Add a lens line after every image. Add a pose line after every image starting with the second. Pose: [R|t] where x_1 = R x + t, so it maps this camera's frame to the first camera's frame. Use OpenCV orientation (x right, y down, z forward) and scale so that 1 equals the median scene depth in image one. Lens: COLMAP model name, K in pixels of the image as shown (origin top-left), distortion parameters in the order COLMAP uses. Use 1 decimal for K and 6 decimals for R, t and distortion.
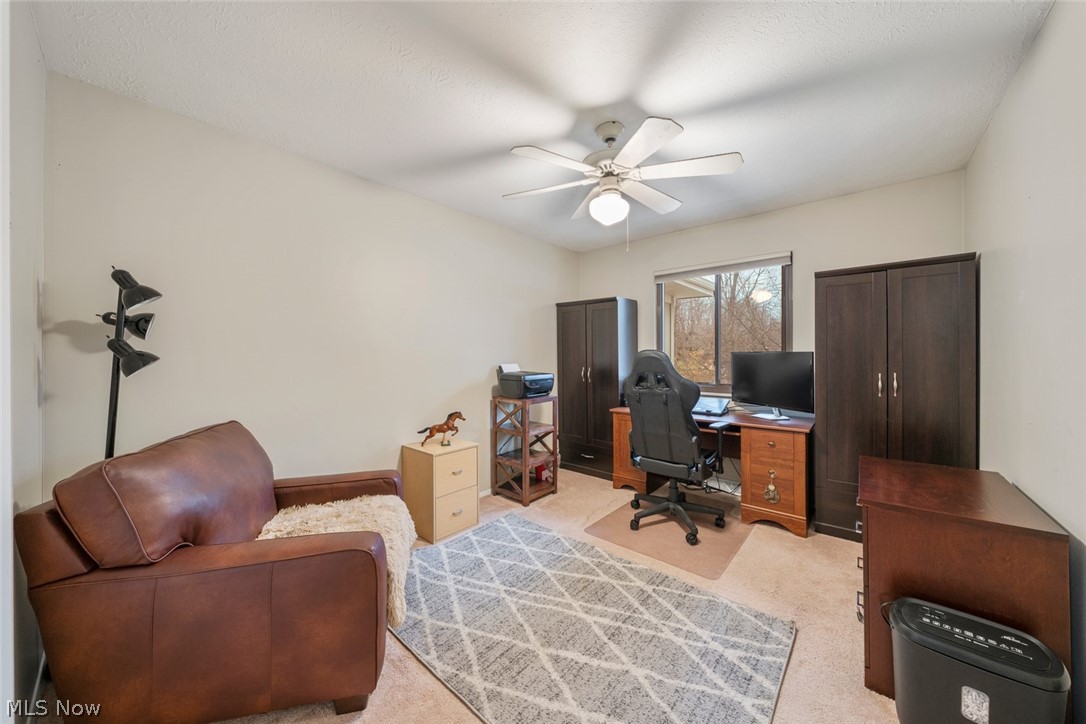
lens RADIAL K [[370.8, 0, 543.4], [0, 370.8, 356.9], [0, 0, 1]] dist [-0.002257, -0.000004]
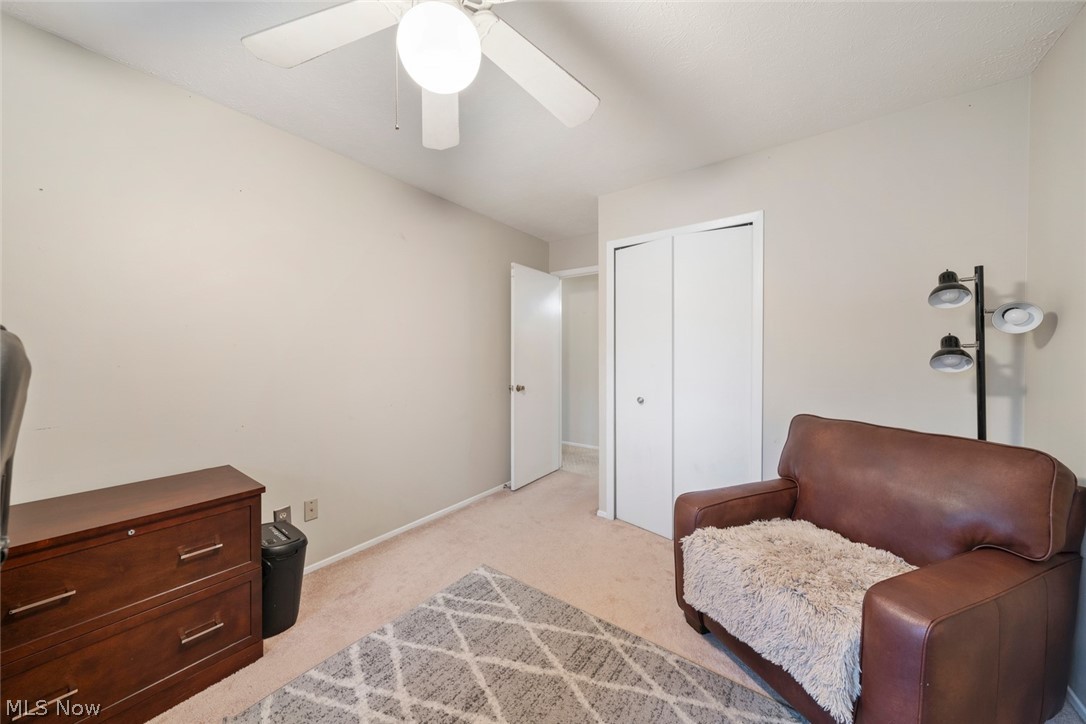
lens RADIAL K [[370.8, 0, 543.7], [0, 370.8, 357.6], [0, 0, 1]] dist [-0.002257, -0.000004]
pose [[-0.996513, 0.006674, -0.083171, 0.111333], [0.006021, 0.999949, 0.008108, -0.003358], [0.083221, 0.007579, -0.996502, 1.935379]]
